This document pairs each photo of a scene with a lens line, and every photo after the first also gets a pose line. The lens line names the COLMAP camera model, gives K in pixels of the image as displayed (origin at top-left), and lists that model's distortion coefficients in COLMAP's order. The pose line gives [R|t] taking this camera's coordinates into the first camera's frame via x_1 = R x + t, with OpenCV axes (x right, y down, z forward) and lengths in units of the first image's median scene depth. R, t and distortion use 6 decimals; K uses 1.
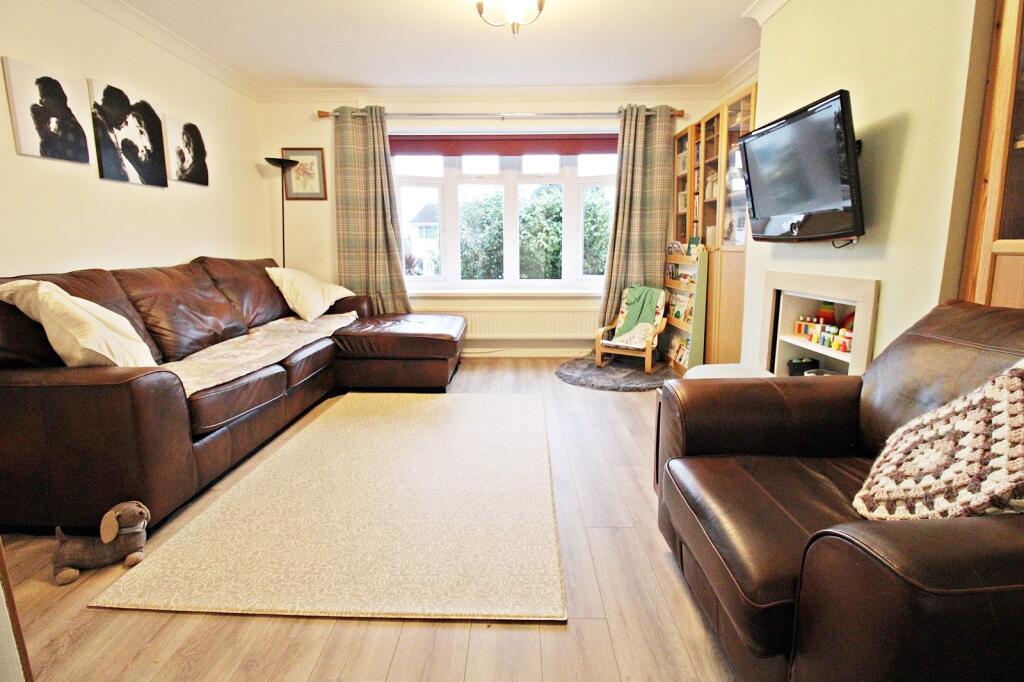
lens RADIAL K [[486.9, 0, 511.7], [0, 486.9, 329.7], [0, 0, 1]] dist [-0.000007, -0.012264]
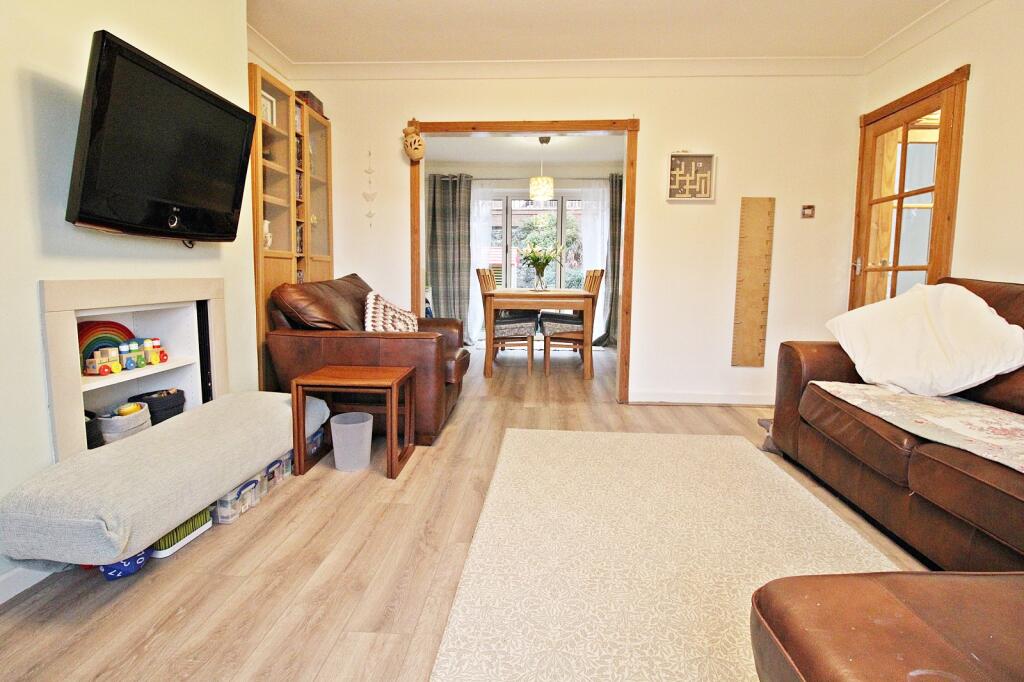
lens RADIAL K [[486.9, 0, 511.7], [0, 486.9, 329.7], [0, 0, 1]] dist [-0.000007, -0.012264]
pose [[-0.999111, -0.014477, 0.039591, 0.001804], [-0.002841, 0.960170, 0.279403, -0.197623], [-0.042059, 0.279042, -0.959357, 1.357478]]
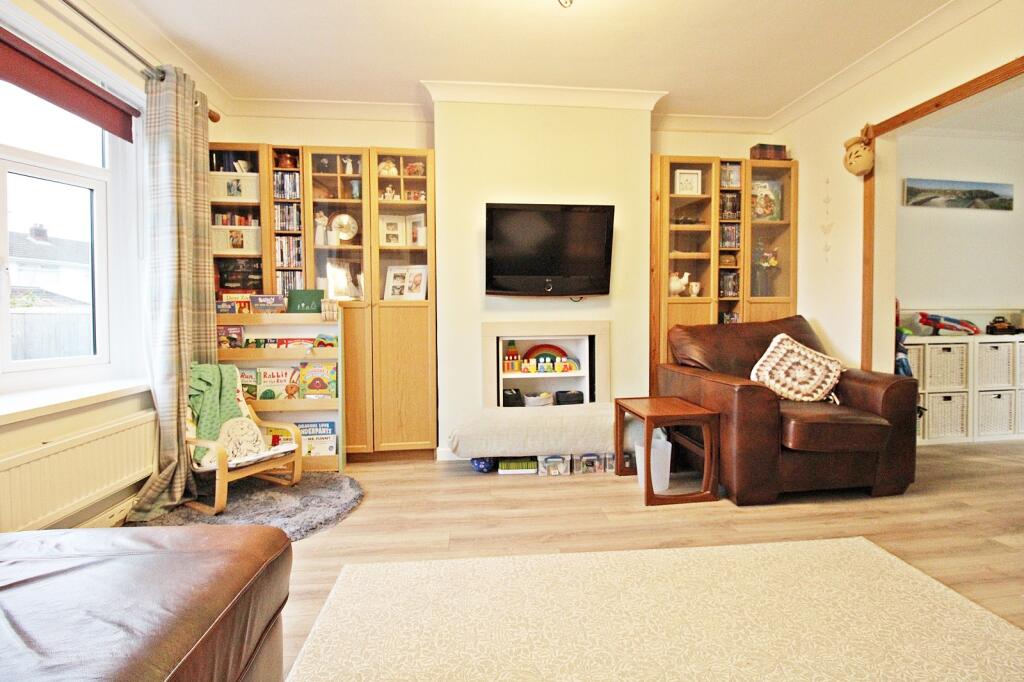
lens RADIAL K [[478.2, 0, 523.4], [0, 478.2, 326.6], [0, 0, 1]] dist [-0.001892, -0.012929]
pose [[-0.127280, -0.020198, 0.991661, -0.540132], [0.179161, 0.982879, 0.043015, -0.130862], [-0.975552, 0.183142, -0.121482, 0.956305]]
